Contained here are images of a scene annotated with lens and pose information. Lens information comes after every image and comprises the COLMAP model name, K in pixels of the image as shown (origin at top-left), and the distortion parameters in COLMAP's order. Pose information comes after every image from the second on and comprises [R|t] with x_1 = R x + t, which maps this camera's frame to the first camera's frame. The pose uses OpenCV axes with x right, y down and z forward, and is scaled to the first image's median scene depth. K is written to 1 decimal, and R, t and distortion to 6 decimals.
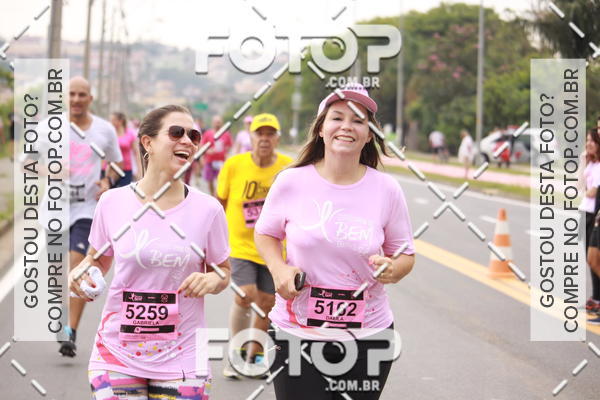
lens RADIAL K [[3786.1, 0, 300.0], [0, 3786.1, 200.0], [0, 0, 1]] dist [0.066950, -11.609317]
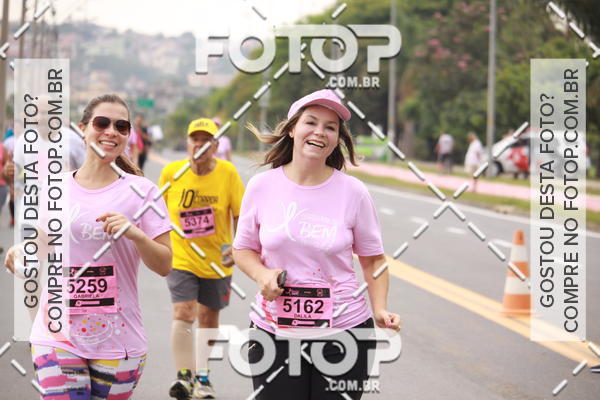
lens RADIAL K [[3819.3, 0, 300.0], [0, 3819.3, 200.0], [0, 0, 1]] dist [0.299103, -19.038643]
pose [[0.999889, 0.000049, 0.014914, -0.005438], [-0.000175, 0.999964, 0.008471, -0.010969], [-0.014913, -0.008473, 0.999853, 0.185427]]
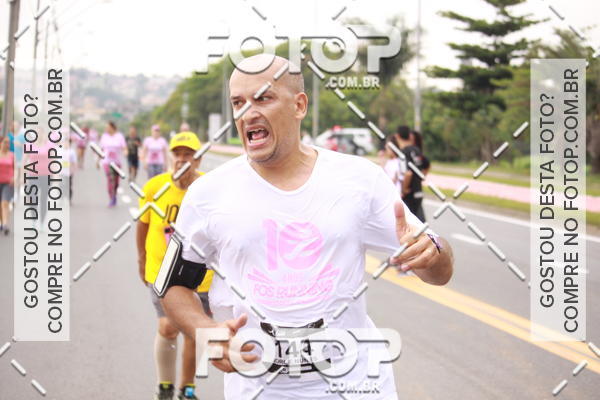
lens RADIAL K [[3786.1, 0, 300.0], [0, 3786.1, 200.0], [0, 0, 1]] dist [0.066950, -11.609317]
pose [[0.999853, -0.009054, 0.014540, 0.021004], [0.008932, 0.999925, 0.008429, -0.004575], [-0.014615, -0.008297, 0.999859, -0.399533]]
